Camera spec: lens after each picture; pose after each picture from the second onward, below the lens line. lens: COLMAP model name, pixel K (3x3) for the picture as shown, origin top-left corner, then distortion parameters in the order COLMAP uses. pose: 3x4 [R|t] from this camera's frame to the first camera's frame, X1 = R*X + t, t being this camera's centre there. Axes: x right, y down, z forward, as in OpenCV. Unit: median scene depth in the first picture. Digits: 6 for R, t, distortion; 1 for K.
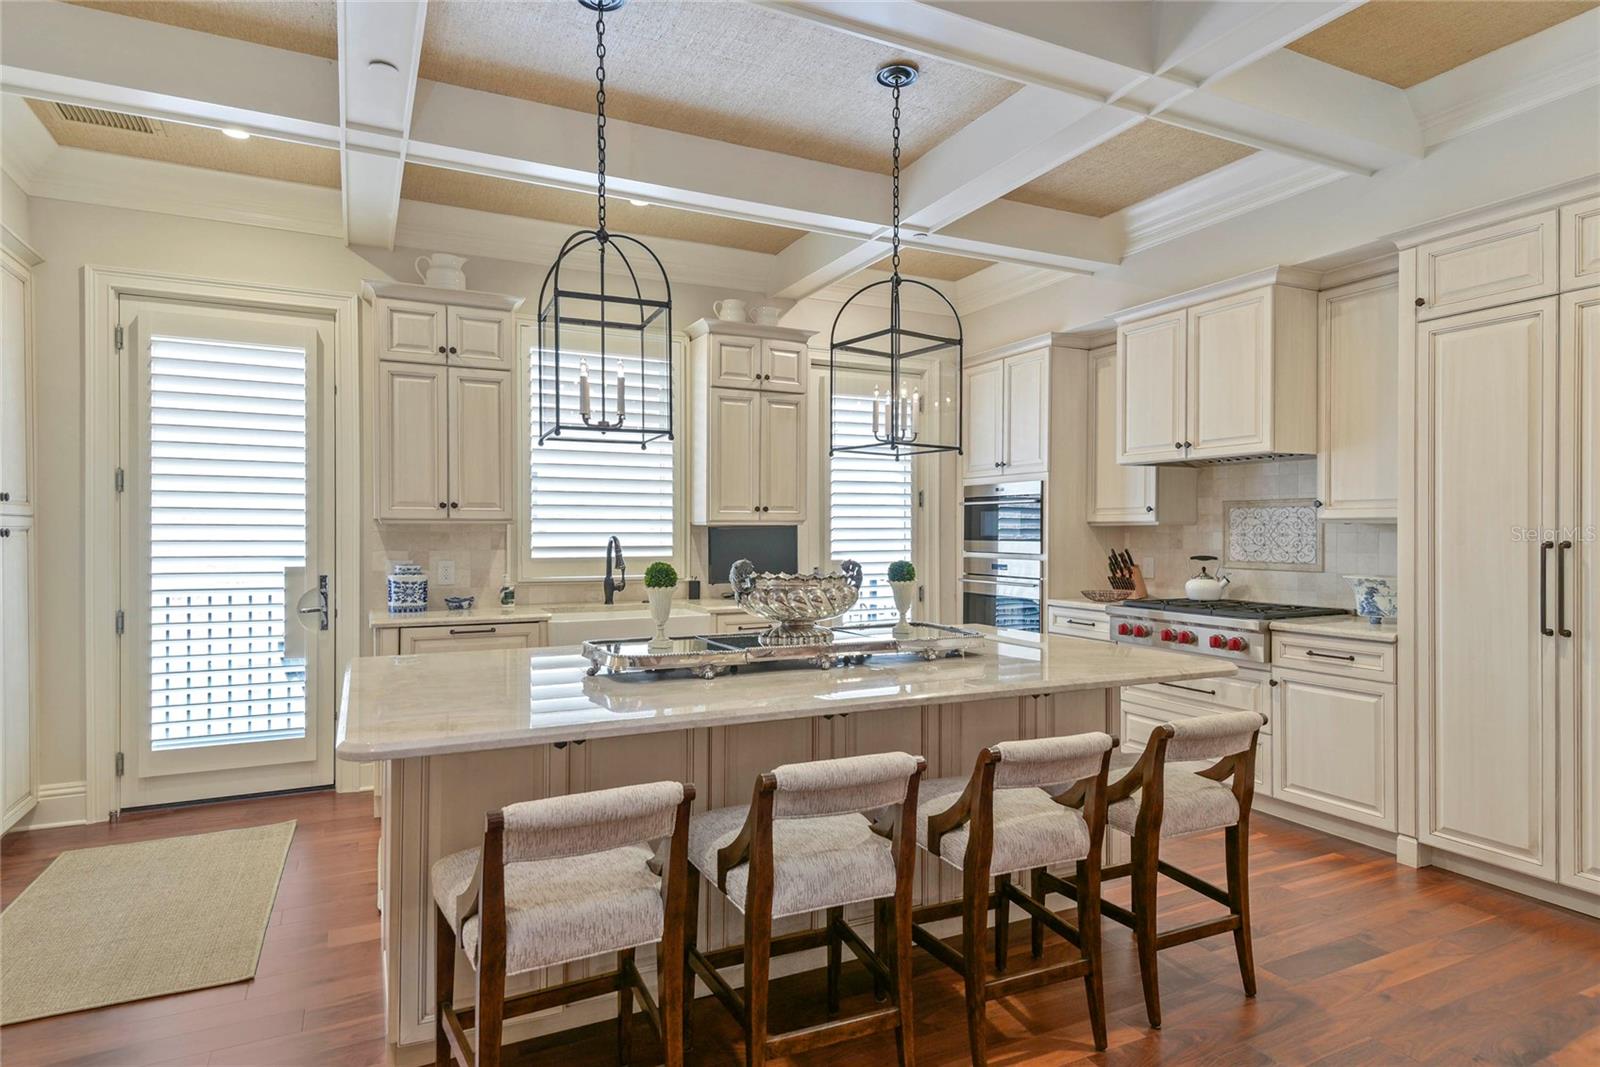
lens RADIAL K [[875.6, 0, 798.8], [0, 875.6, 535.0], [0, 0, 1]] dist [0.004913, 0.000207]
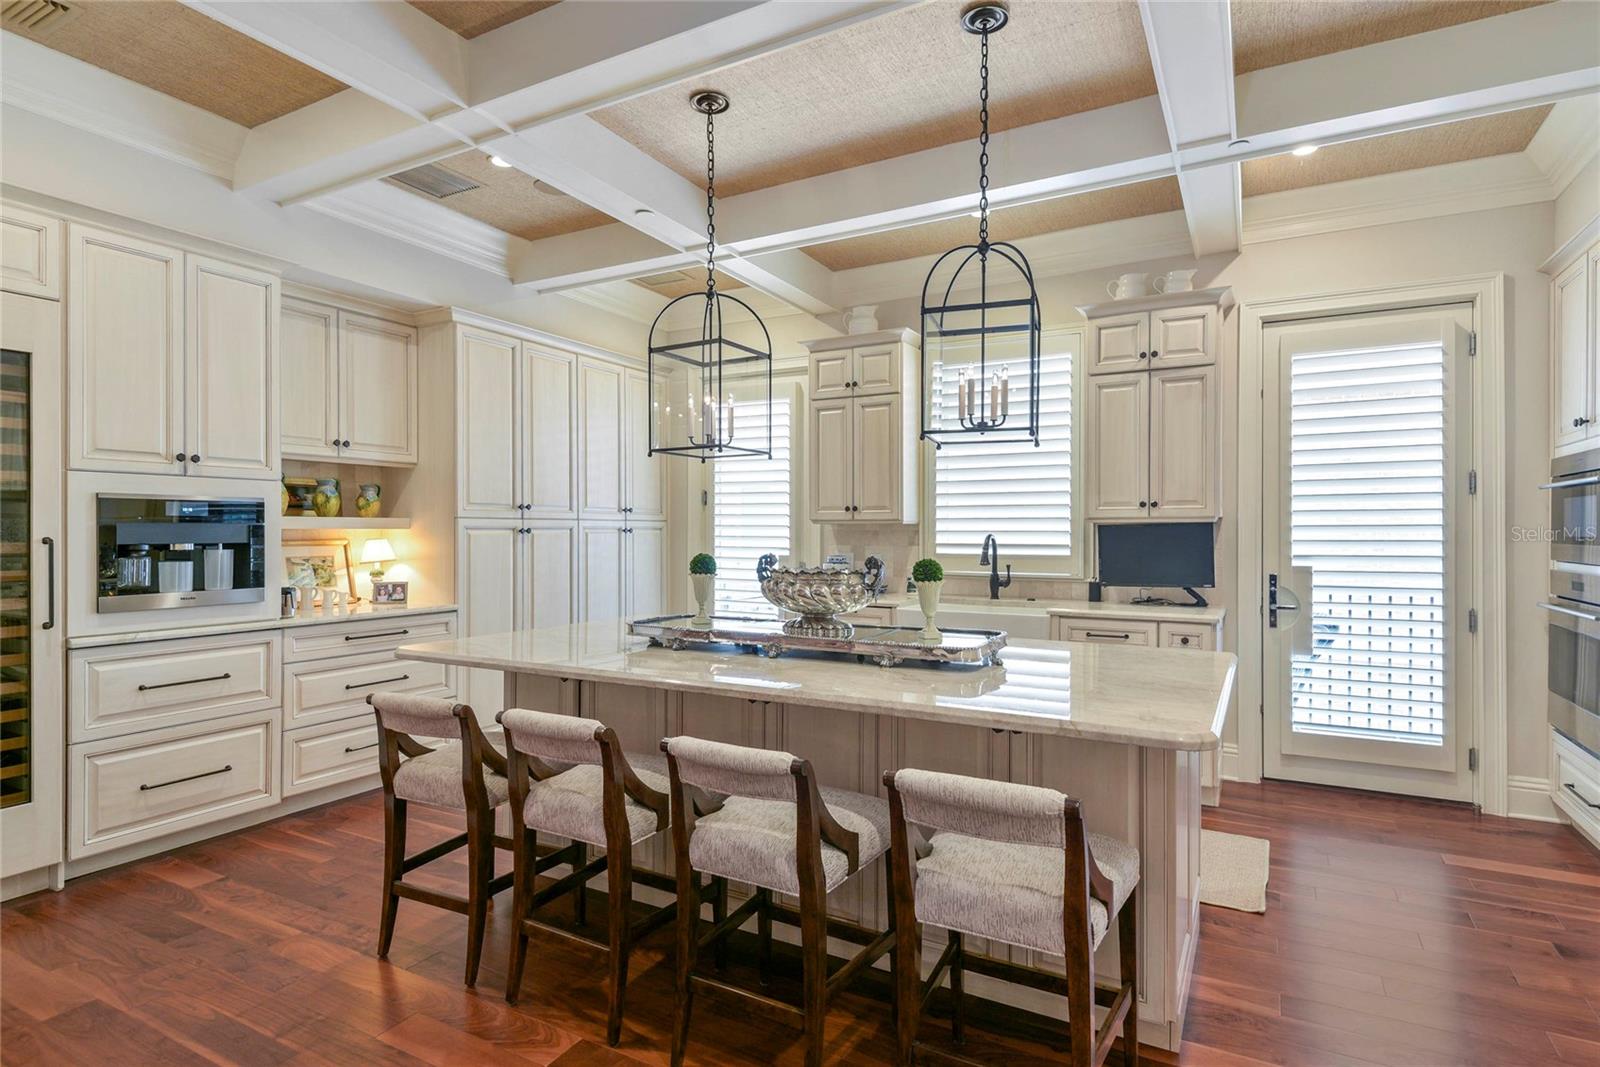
lens RADIAL K [[854.7, 0, 819.5], [0, 854.7, 528.7], [0, 0, 1]] dist [0.034607, -0.000899]
pose [[0.586347, -0.002225, -0.810057, 0.498757], [-0.002399, 0.999987, -0.004483, -0.000282], [0.810057, 0.004572, 0.586334, 0.237214]]
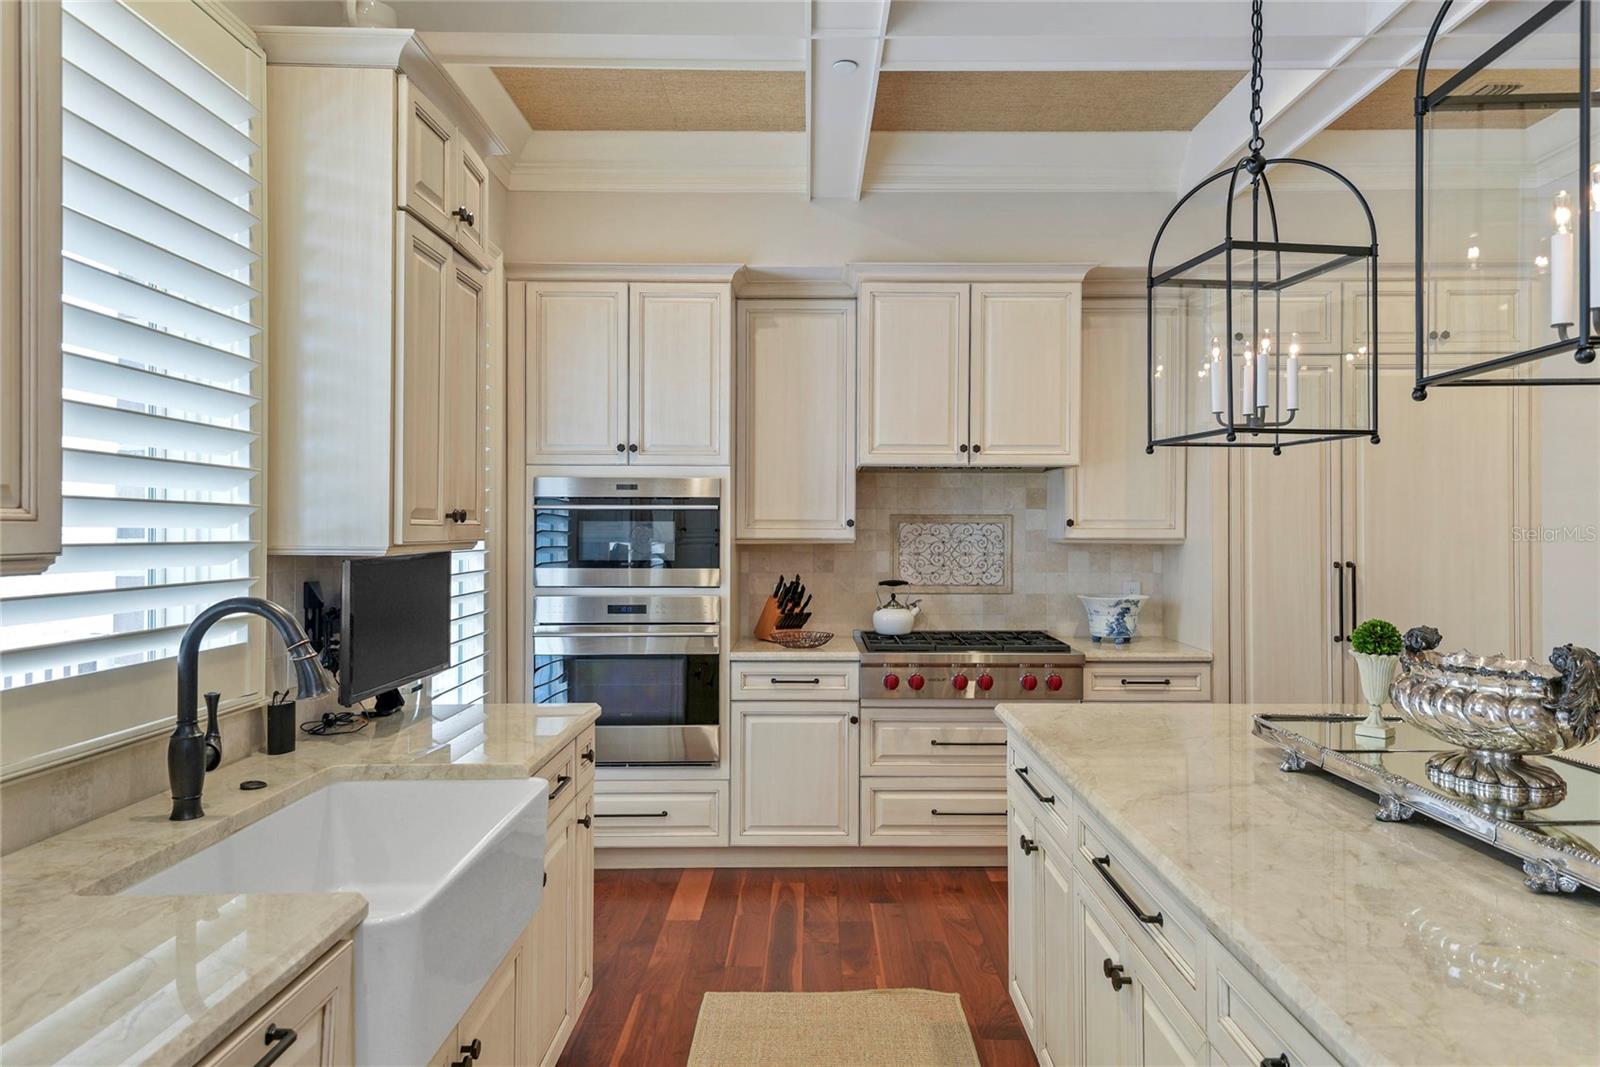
lens RADIAL K [[1055.9, 0, 797.1], [0, 1055.9, 528.0], [0, 0, 1]] dist [0.005536, 0.000482]
pose [[0.441928, 0.000913, 0.897050, -0.480704], [0.002638, 0.999994, -0.002317, -0.024113], [-0.897046, 0.003390, 0.441923, 0.653897]]
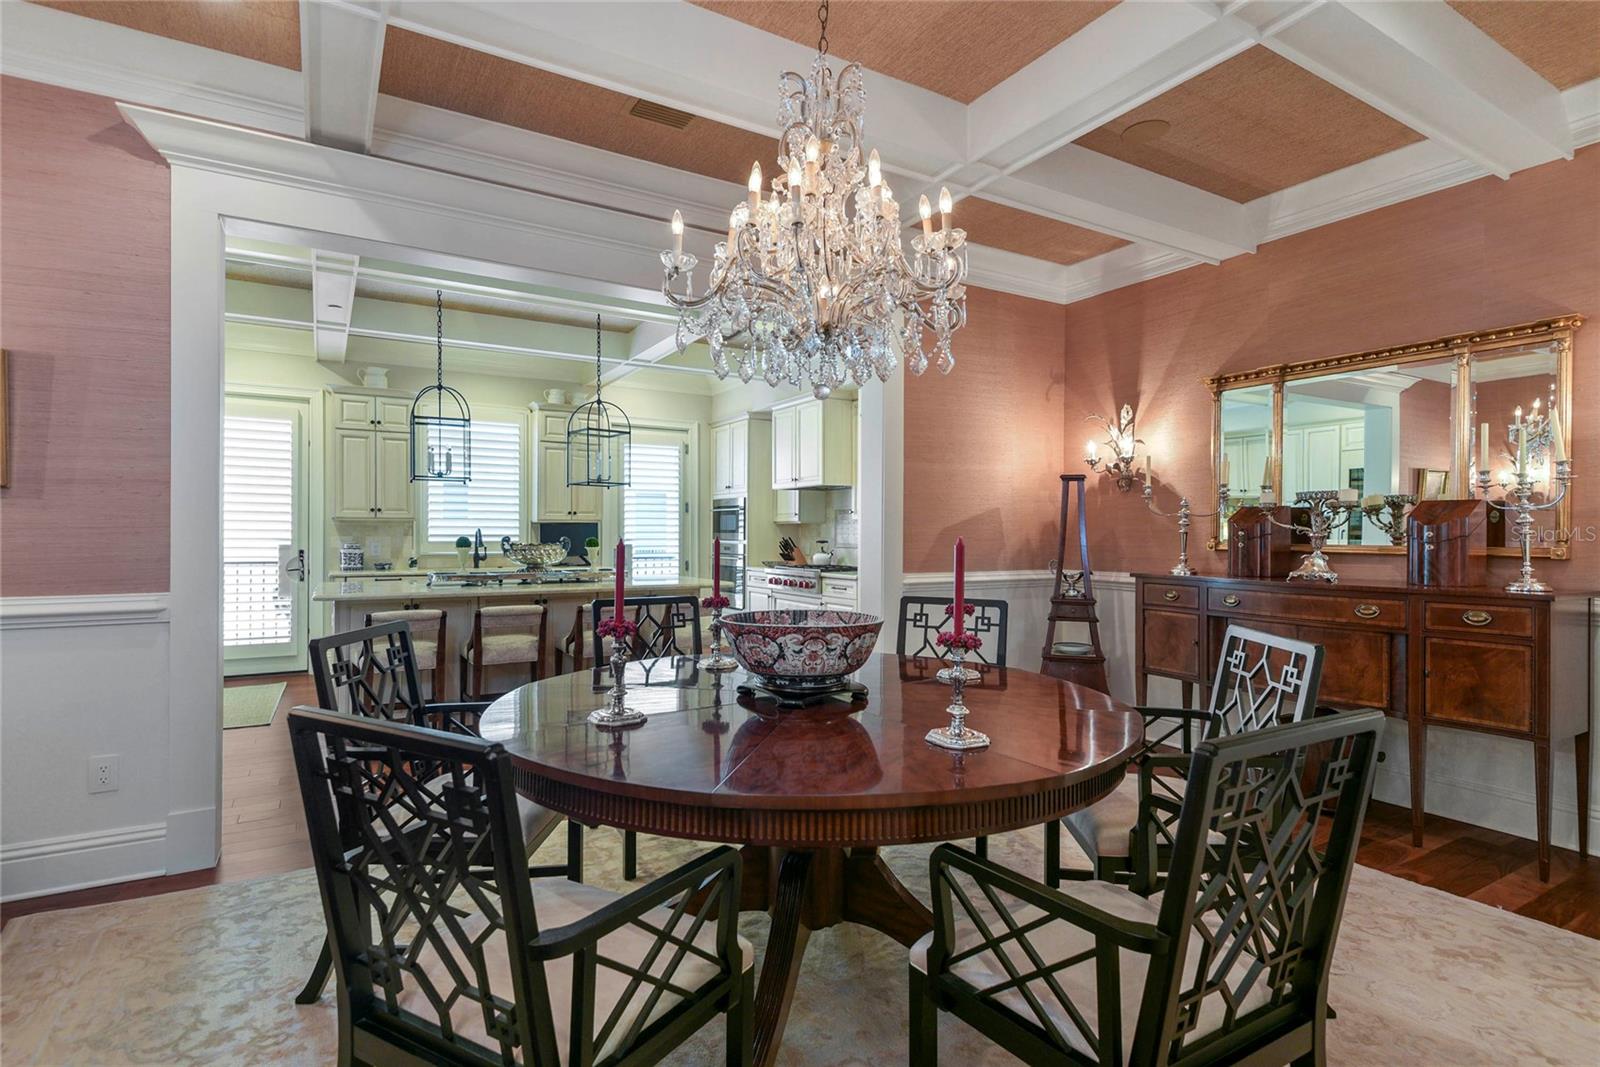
lens RADIAL K [[783.7, 0, 808.9], [0, 783.7, 536.3], [0, 0, 1]] dist [0.022924, -0.042146]
pose [[0.996048, 0.001925, 0.088792, 0.299334], [-0.001826, 0.999998, -0.001190, 0.017582], [-0.088794, 0.001023, 0.996050, -0.596629]]
